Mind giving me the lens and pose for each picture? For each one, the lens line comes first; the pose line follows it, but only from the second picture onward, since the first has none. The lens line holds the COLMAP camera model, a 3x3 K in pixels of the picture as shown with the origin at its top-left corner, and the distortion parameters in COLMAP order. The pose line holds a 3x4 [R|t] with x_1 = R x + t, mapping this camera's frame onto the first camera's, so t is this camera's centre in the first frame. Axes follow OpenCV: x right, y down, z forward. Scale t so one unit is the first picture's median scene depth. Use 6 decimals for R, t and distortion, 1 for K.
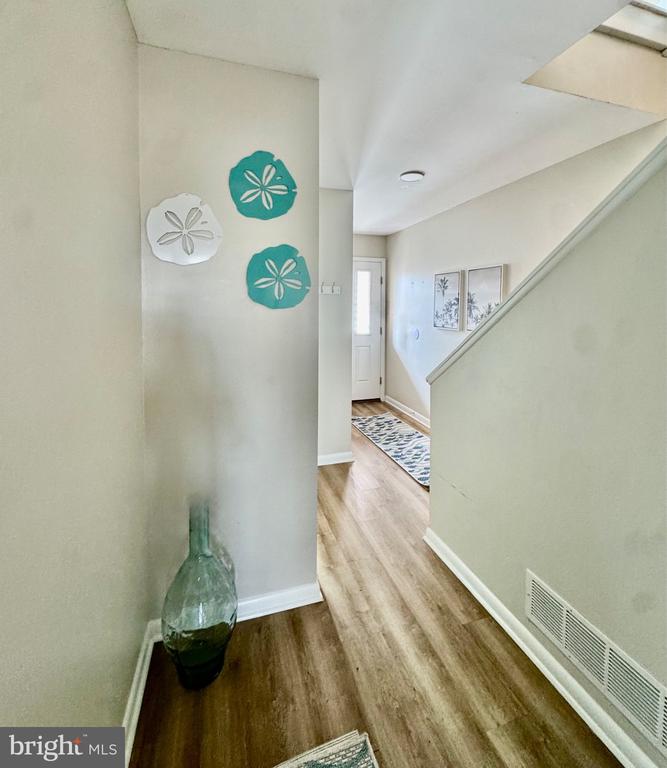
lens RADIAL K [[348.3, 0, 336.4], [0, 348.3, 382.0], [0, 0, 1]] dist [-0.000258, 0.000002]
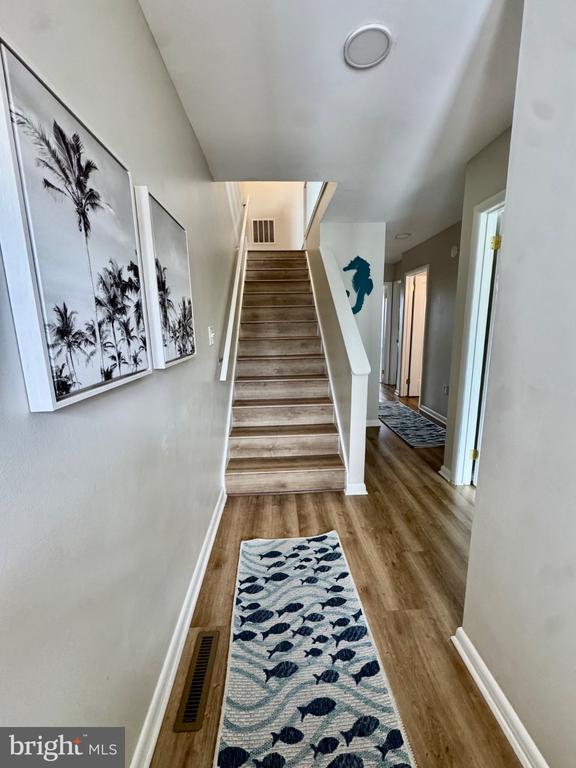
lens RADIAL K [[306.1, 0, 291.2], [0, 306.1, 381.1], [0, 0, 1]] dist [-0.001917, -0.000150]
pose [[-0.965569, -0.019374, 0.259423, 0.146364], [0.082793, 0.922487, 0.377045, -0.228356], [-0.246619, 0.385541, -0.889121, 1.180274]]
